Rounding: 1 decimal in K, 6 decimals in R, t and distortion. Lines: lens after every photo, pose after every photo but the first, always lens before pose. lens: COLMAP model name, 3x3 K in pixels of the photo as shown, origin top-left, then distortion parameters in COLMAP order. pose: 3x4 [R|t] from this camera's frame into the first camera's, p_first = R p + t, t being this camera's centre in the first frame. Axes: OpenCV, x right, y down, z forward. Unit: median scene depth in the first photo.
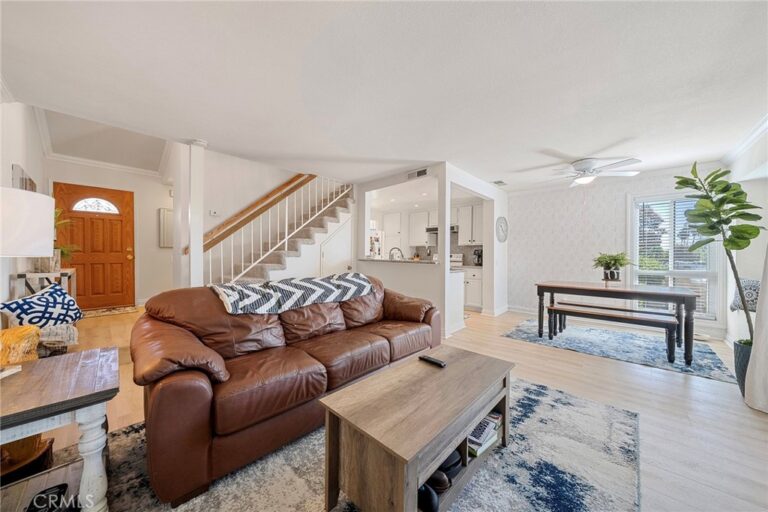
lens RADIAL K [[267.2, 0, 380.2], [0, 267.2, 255.0], [0, 0, 1]] dist [-0.000172, 0.000078]
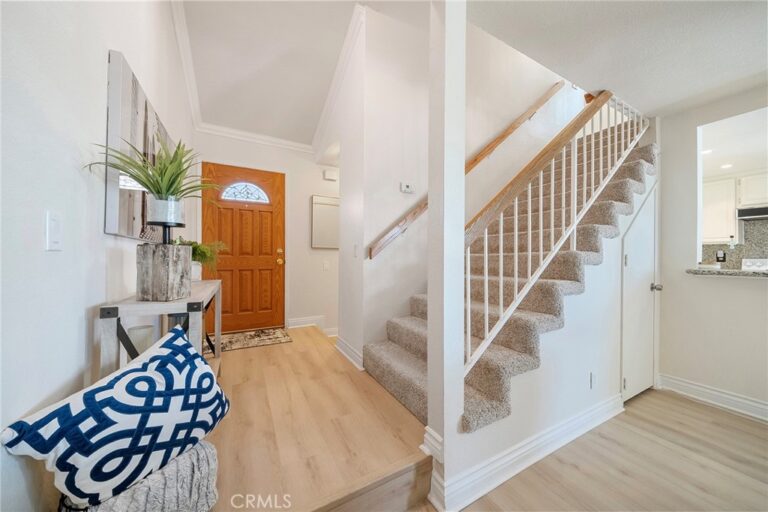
lens RADIAL K [[259.6, 0, 382.0], [0, 259.6, 254.3], [0, 0, 1]] dist [-0.000998, -0.000139]
pose [[0.951451, -0.001895, -0.307793, -0.805398], [-0.003312, 0.999860, -0.016392, -0.001631], [0.307781, 0.016615, 0.951312, 0.725299]]
